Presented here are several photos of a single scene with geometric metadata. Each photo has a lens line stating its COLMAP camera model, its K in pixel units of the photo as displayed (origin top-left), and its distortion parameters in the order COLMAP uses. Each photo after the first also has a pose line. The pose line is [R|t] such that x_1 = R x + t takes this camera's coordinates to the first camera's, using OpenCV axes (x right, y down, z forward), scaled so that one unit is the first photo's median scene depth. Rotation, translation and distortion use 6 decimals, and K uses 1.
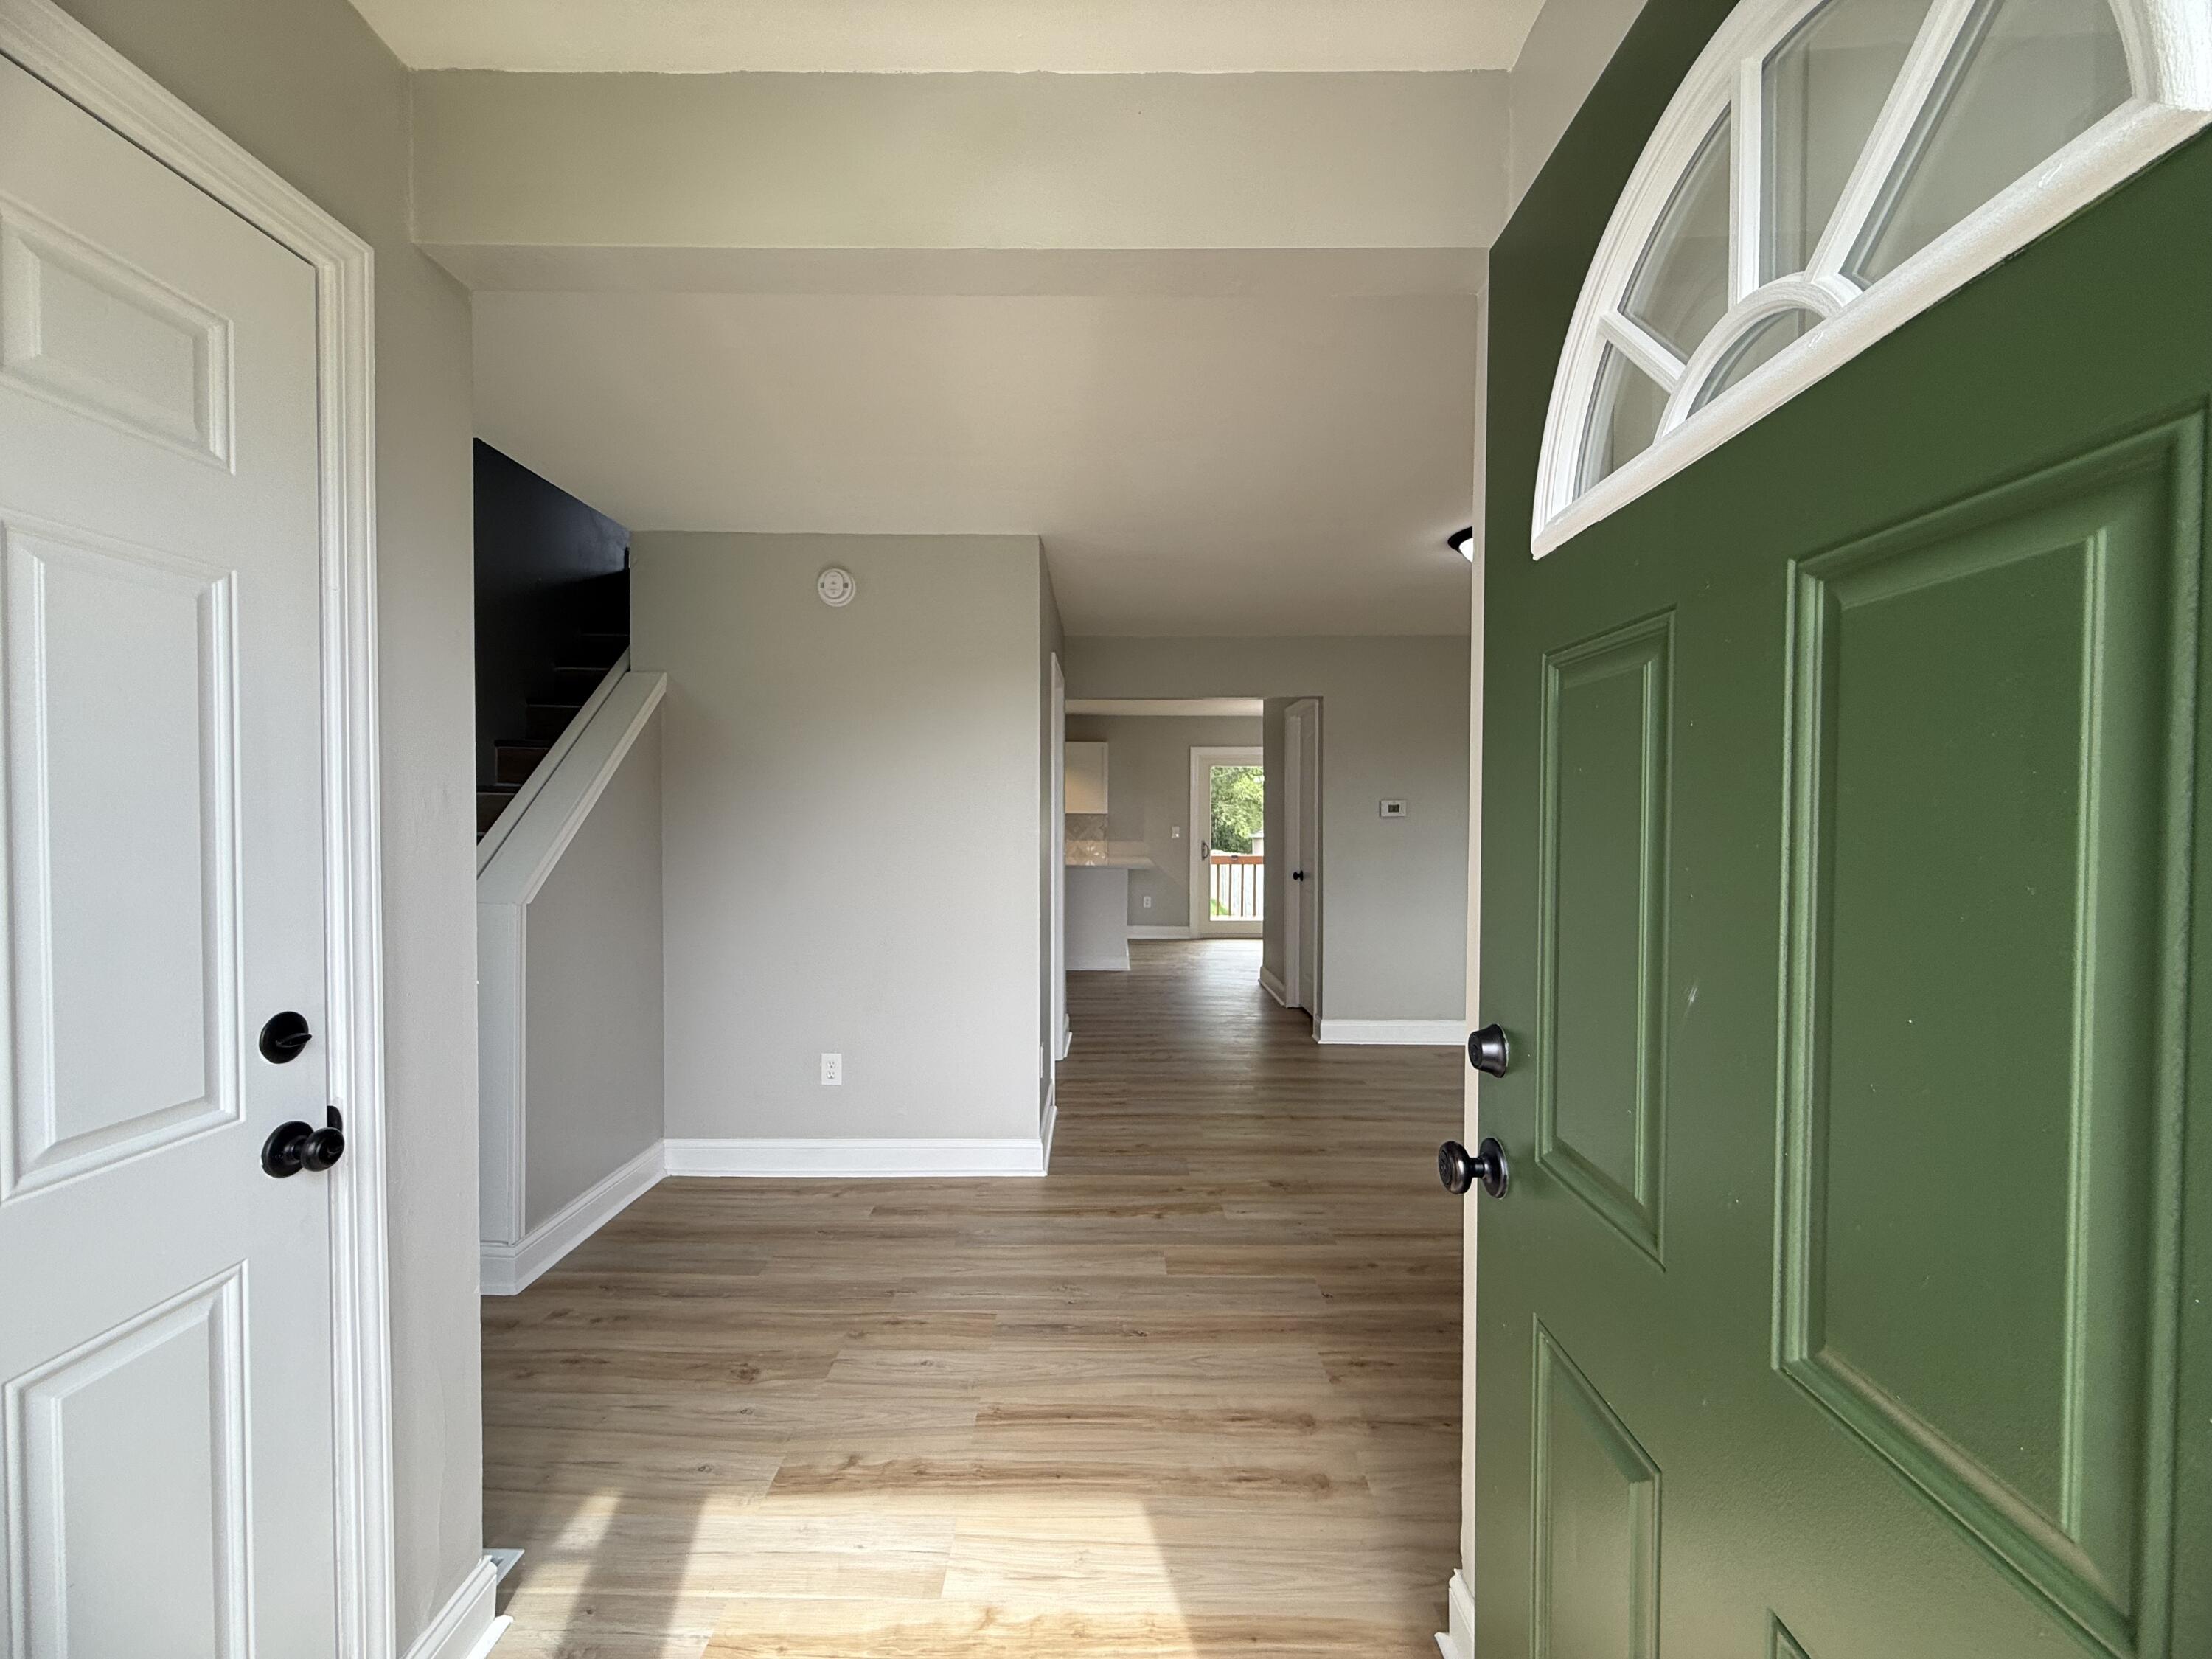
lens RADIAL K [[881.5, 0, 1096.7], [0, 881.5, 835.3], [0, 0, 1]] dist [0.001986, -0.001335]
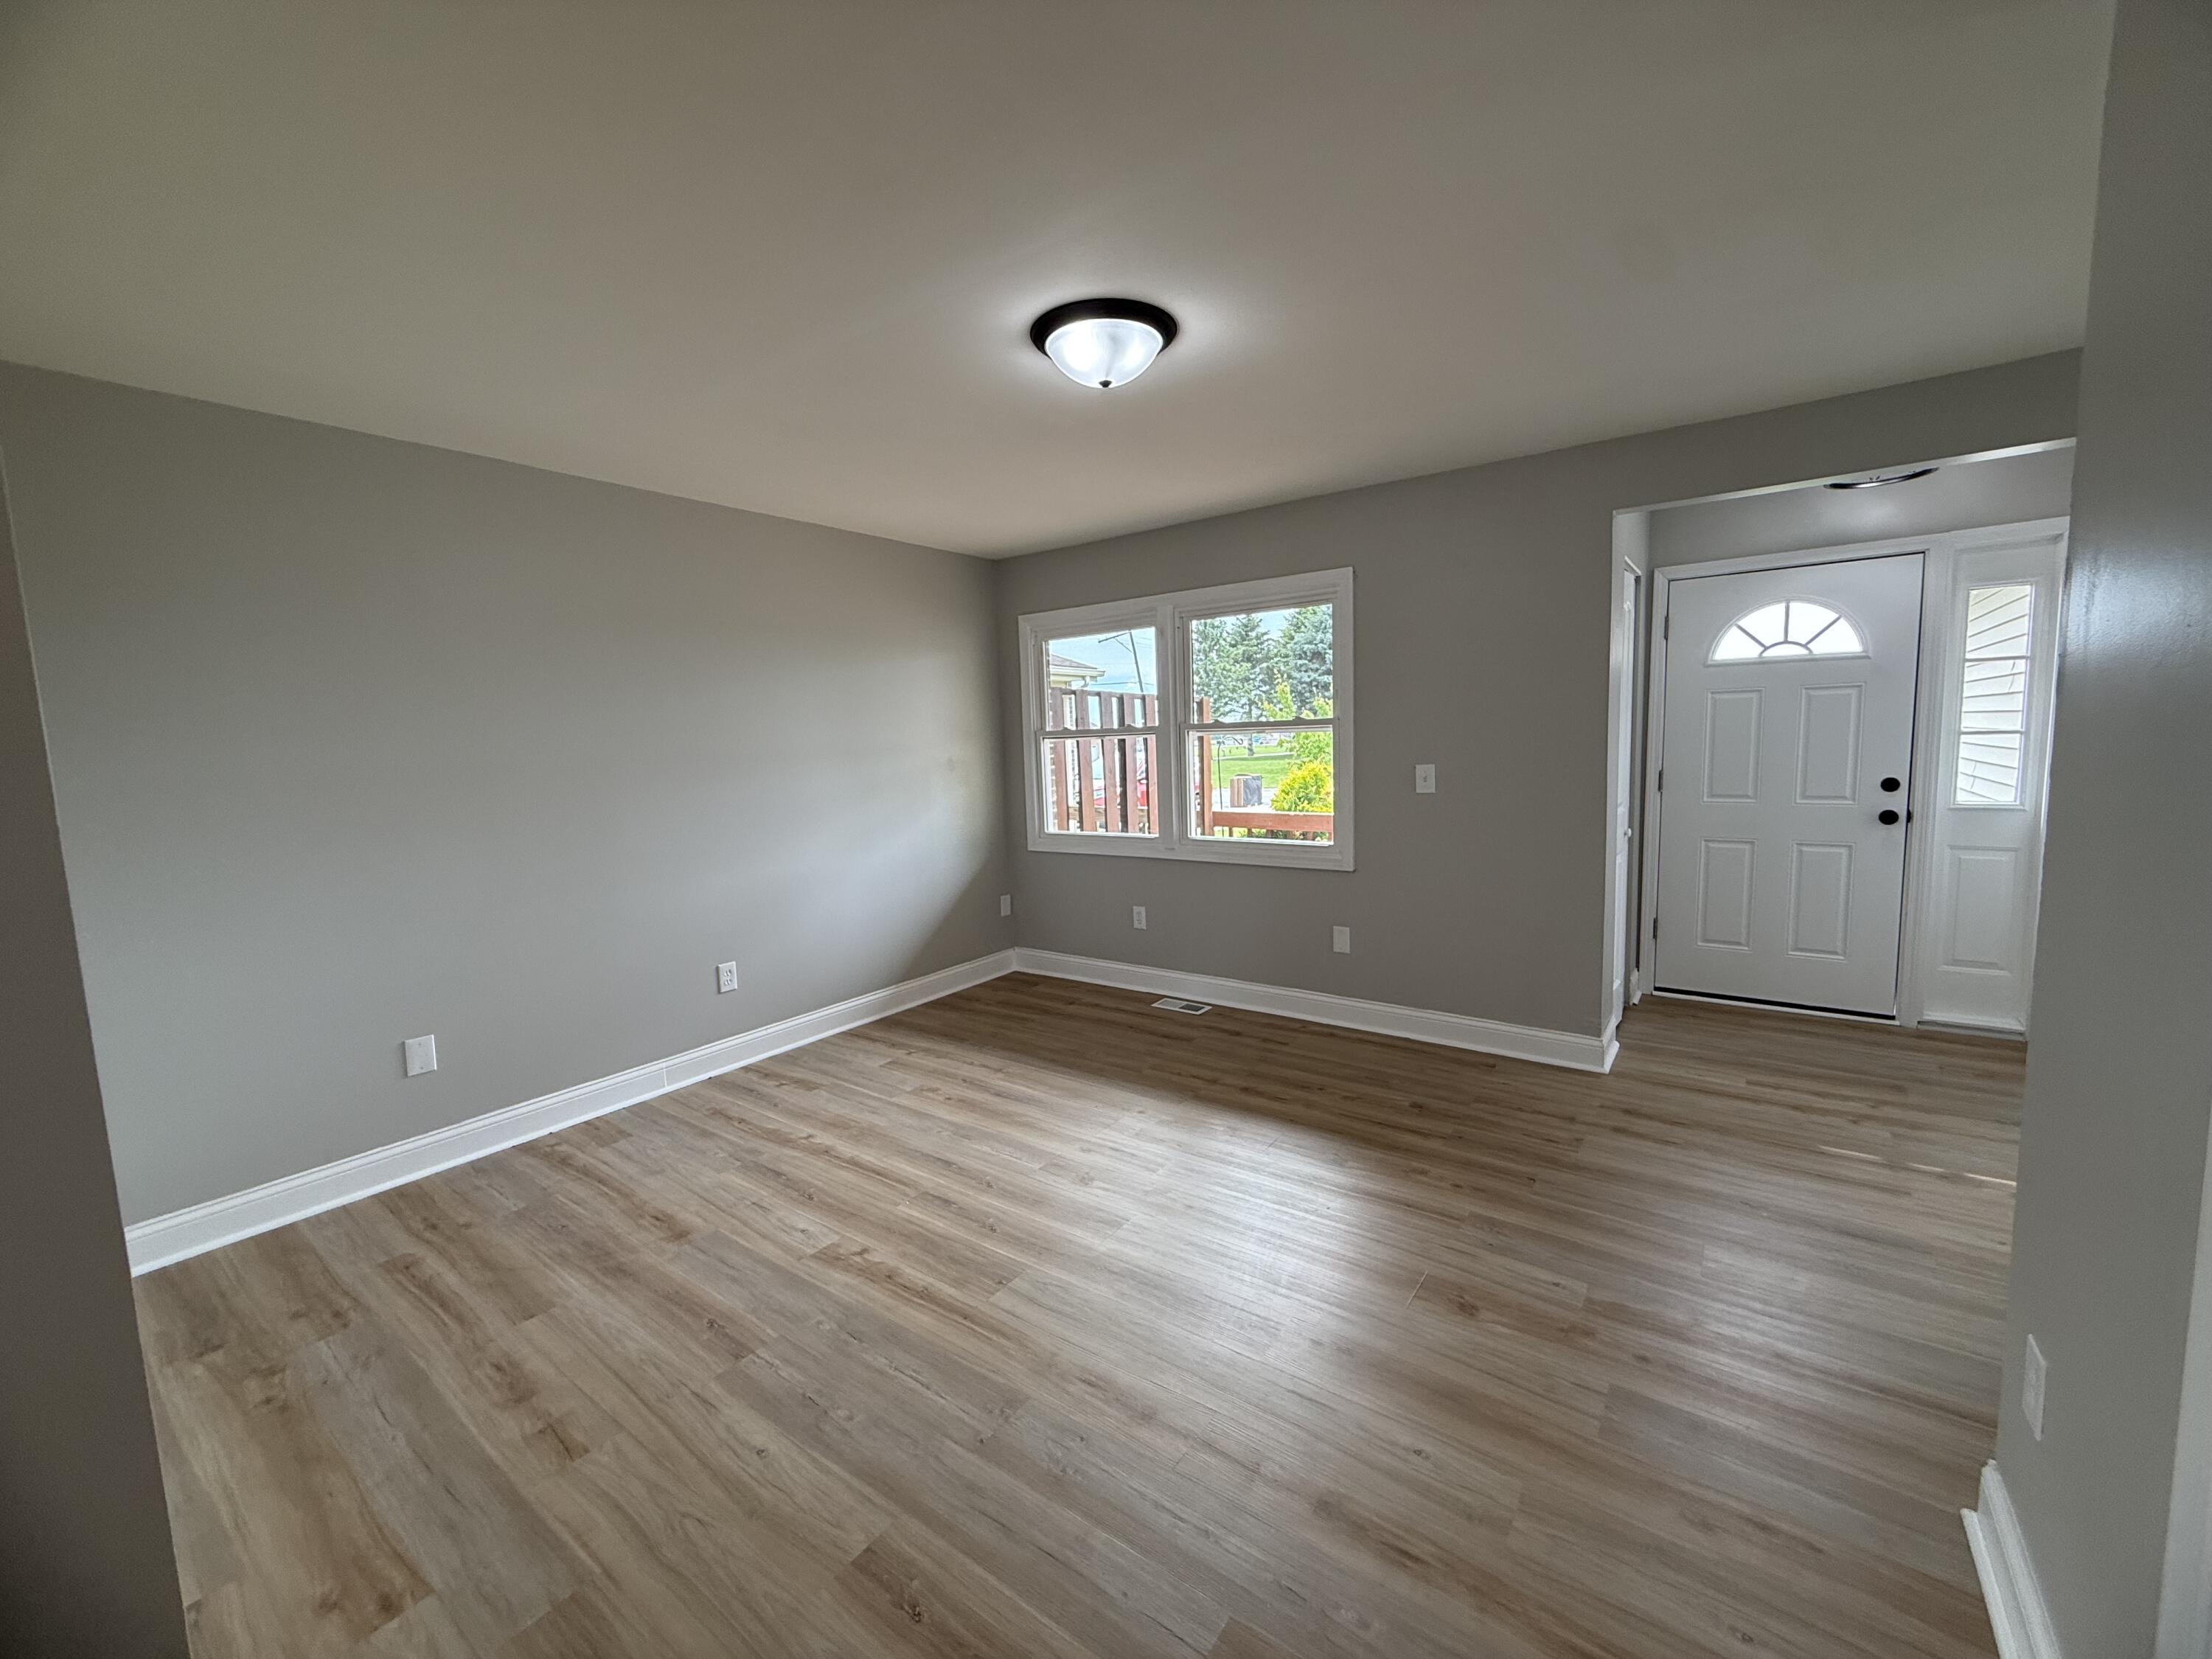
lens RADIAL K [[881.5, 0, 1103.0], [0, 881.5, 823.0], [0, 0, 1]] dist [0.001986, -0.001335]
pose [[-0.808898, -0.032813, 0.587032, 0.052796], [0.045136, 0.992029, 0.117645, -0.056209], [-0.586214, 0.121659, -0.800970, 1.742865]]
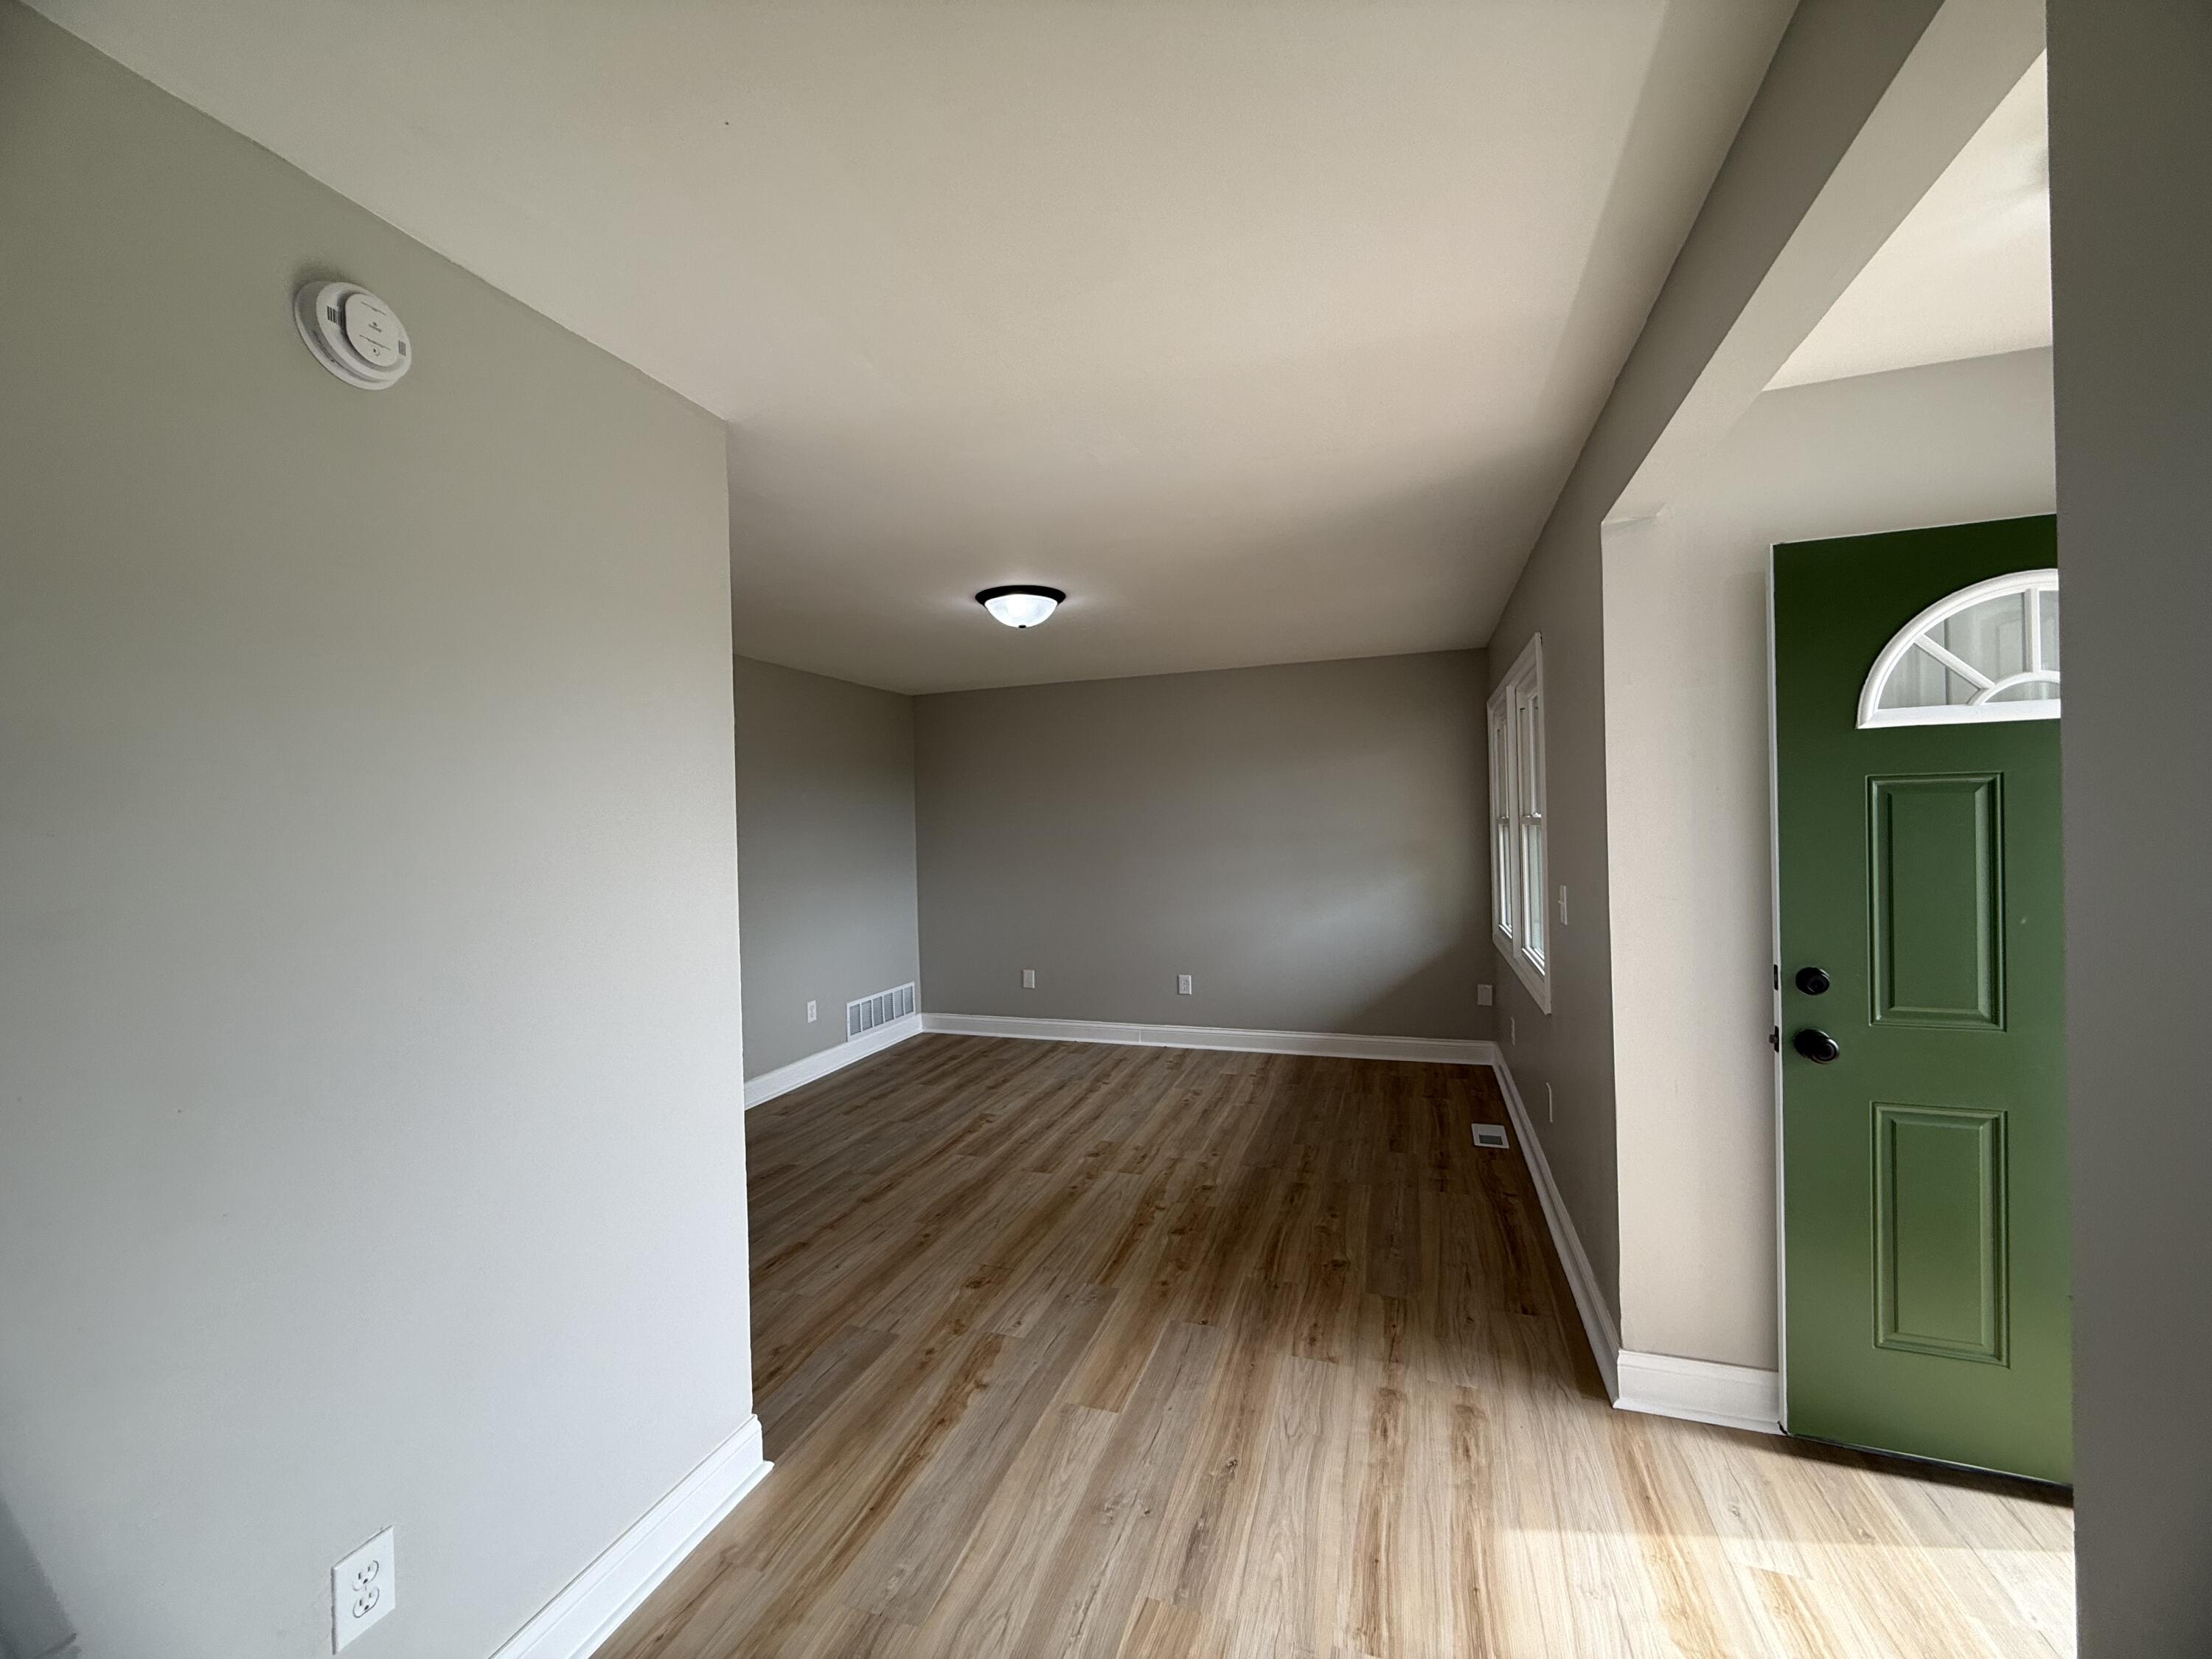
lens RADIAL K [[881.5, 0, 1102.6], [0, 881.5, 826.8], [0, 0, 1]] dist [0.001986, -0.001335]
pose [[0.316032, -0.012015, 0.948672, -0.614122], [0.047204, 0.998881, -0.003075, -0.050697], [-0.947573, 0.045753, 0.316246, 0.620211]]
